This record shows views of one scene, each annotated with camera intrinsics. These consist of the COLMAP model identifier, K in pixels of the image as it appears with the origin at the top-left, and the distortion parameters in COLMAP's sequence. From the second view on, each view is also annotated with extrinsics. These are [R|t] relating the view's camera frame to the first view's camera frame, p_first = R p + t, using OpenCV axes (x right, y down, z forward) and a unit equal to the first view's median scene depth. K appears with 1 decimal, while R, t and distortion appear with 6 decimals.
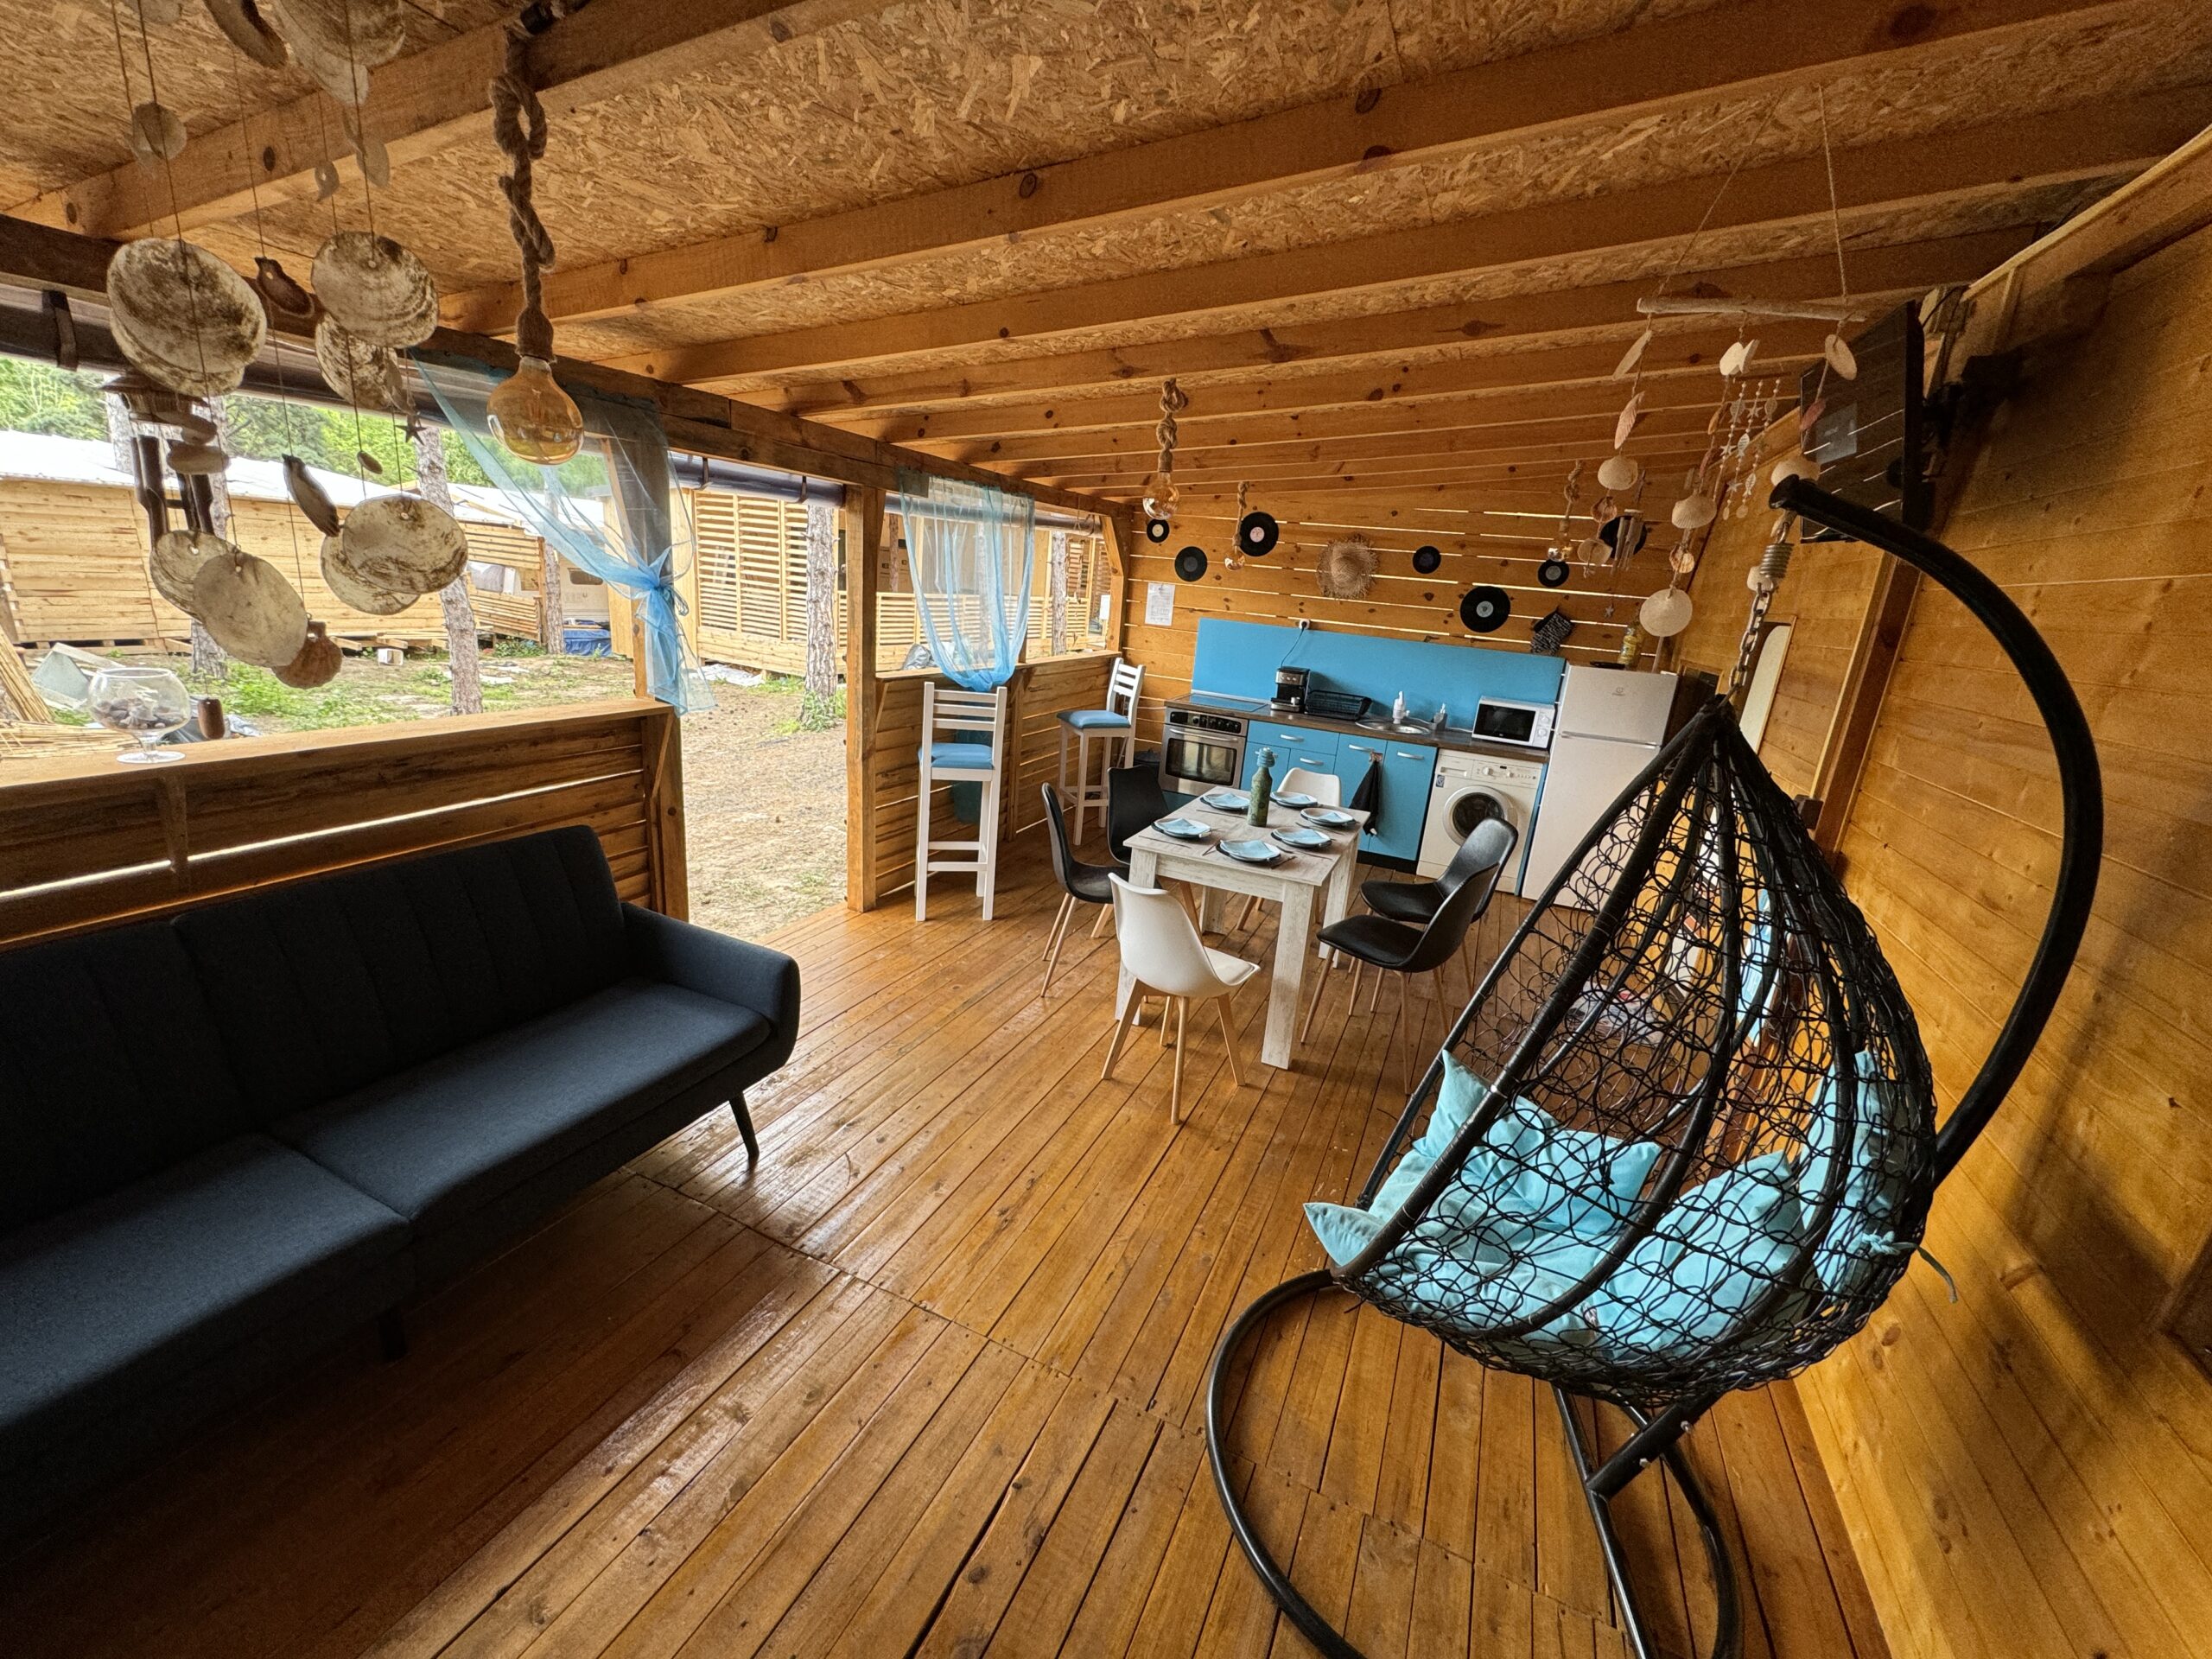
lens RADIAL K [[888.2, 0, 1109.2], [0, 888.2, 826.0], [0, 0, 1]] dist [0.000644, 0.000402]
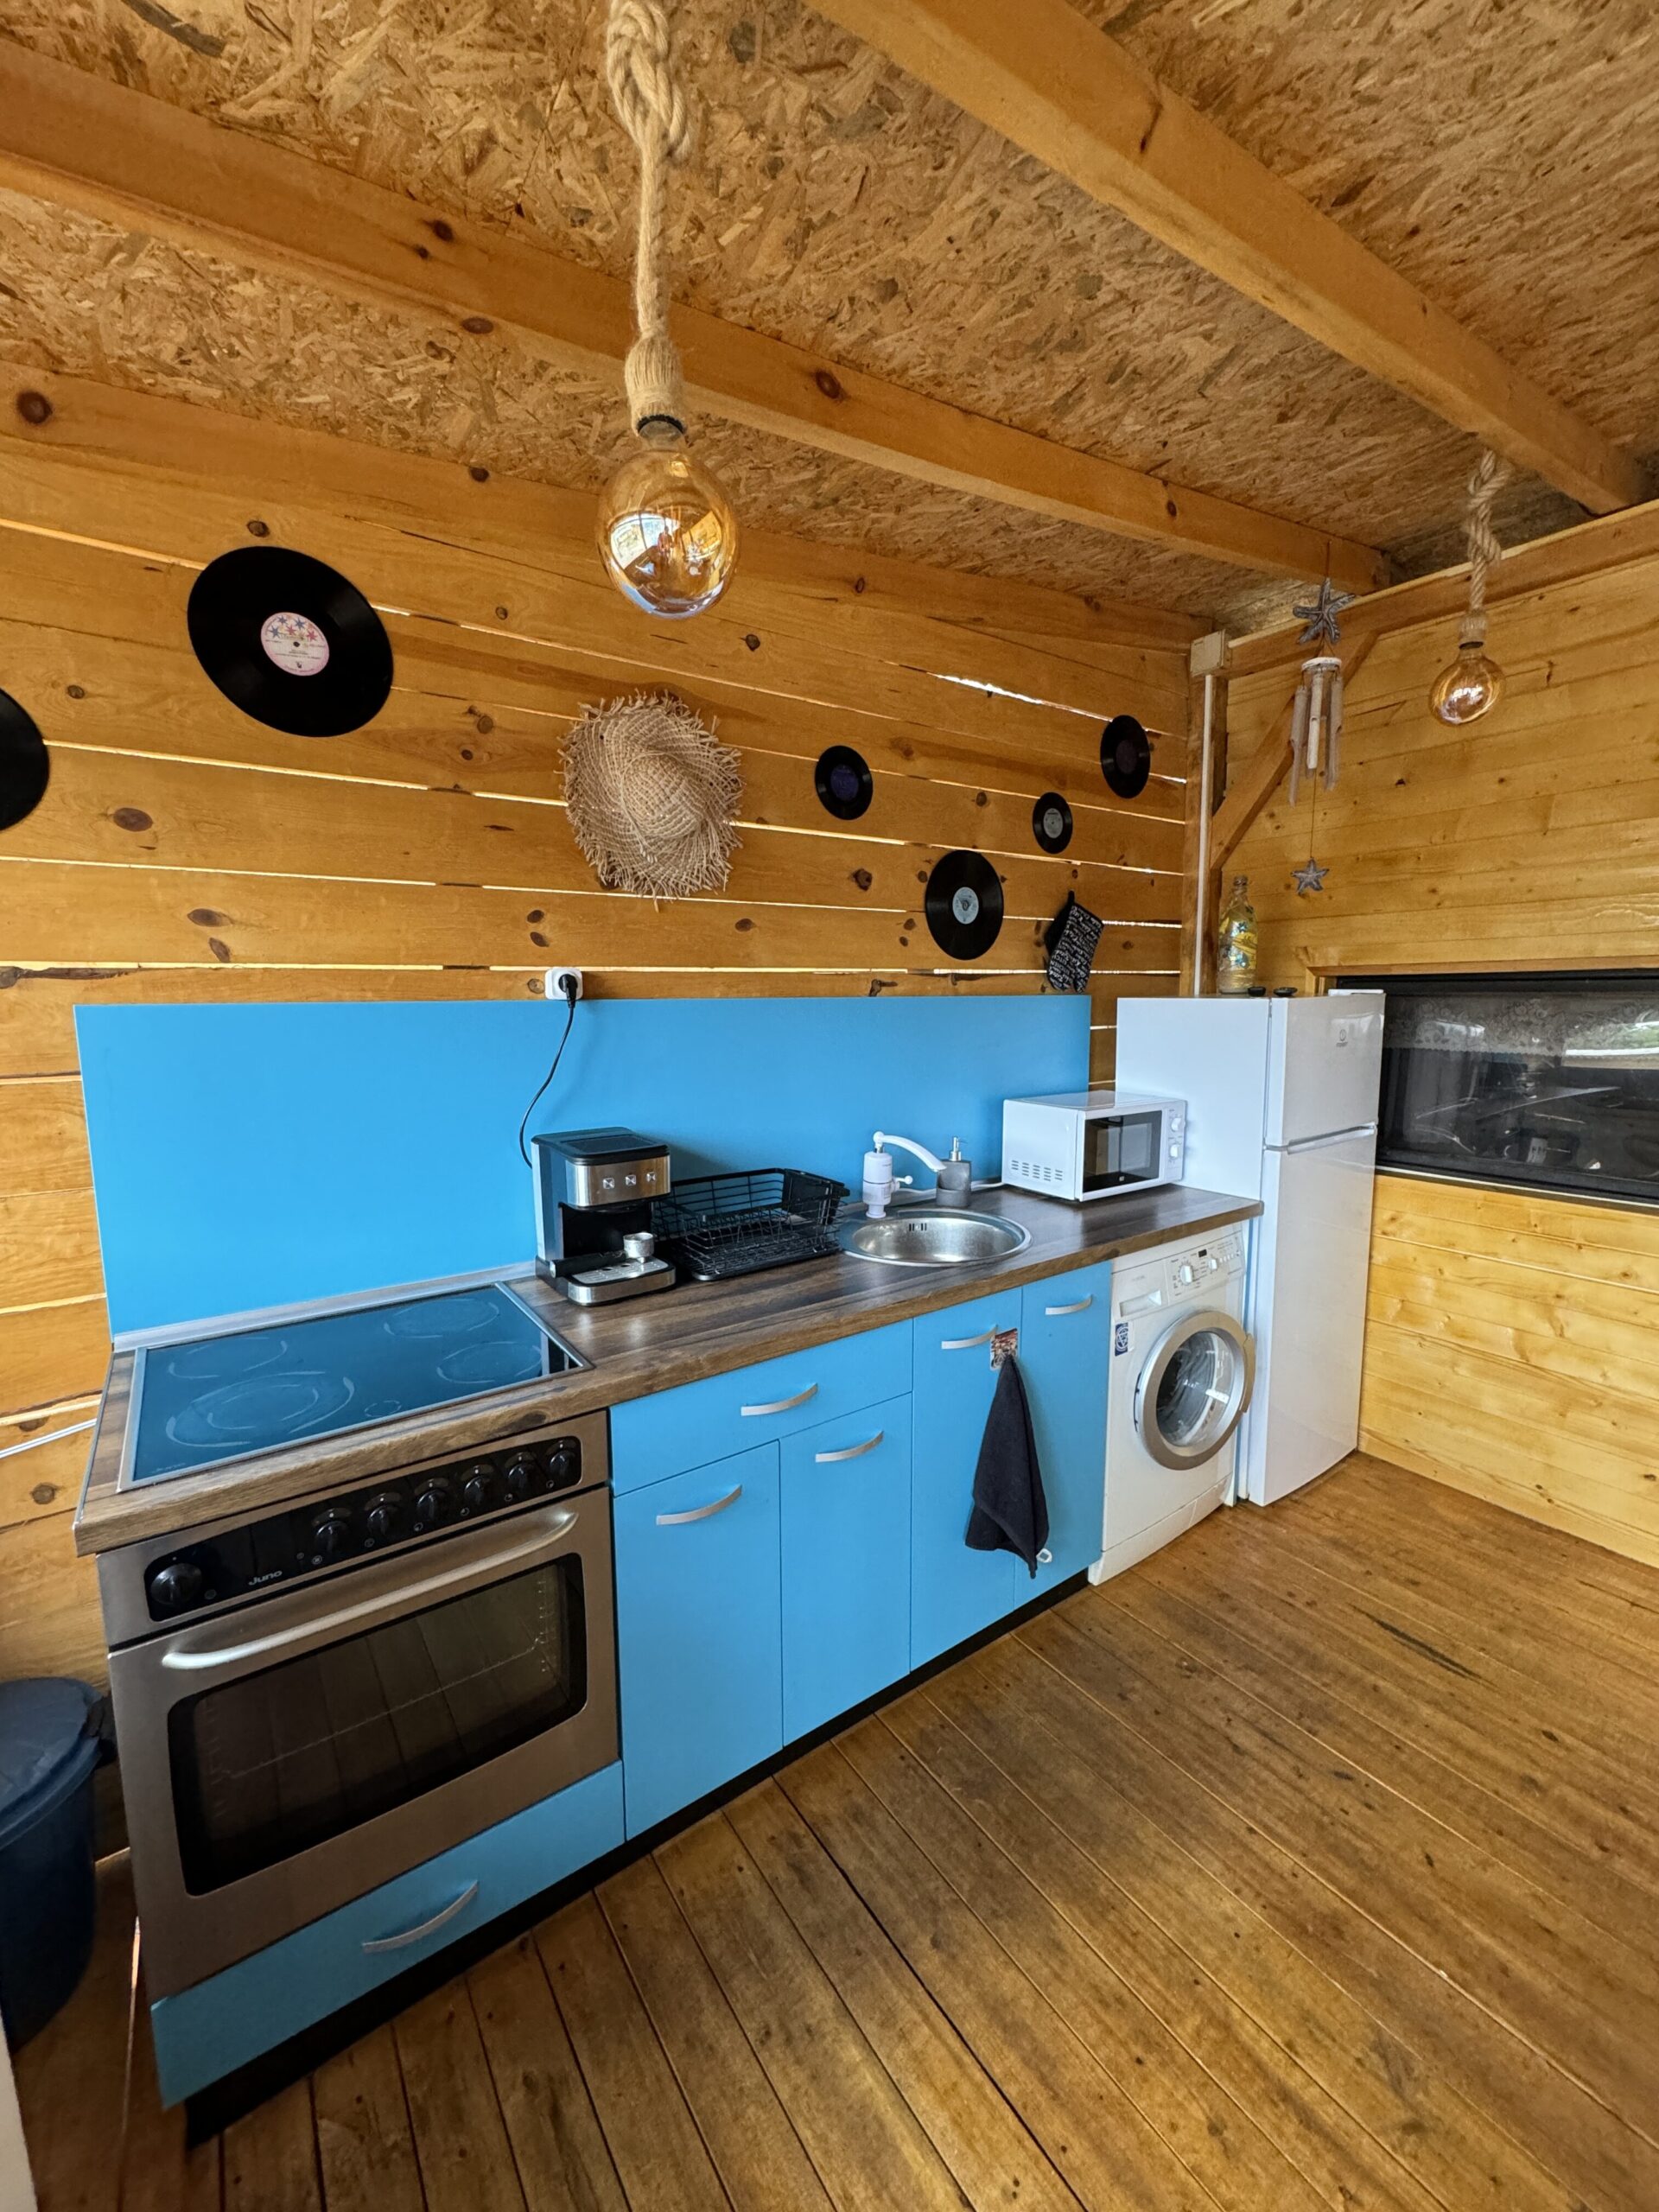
lens RADIAL K [[888.2, 0, 828.4], [0, 888.2, 1102.1], [0, 0, 1]] dist [0.000644, 0.000402]
pose [[0.500353, -0.202779, 0.841741, 0.011729], [0.286607, 0.956169, 0.059979, -0.194005], [-0.817009, 0.211238, 0.536539, 0.828461]]
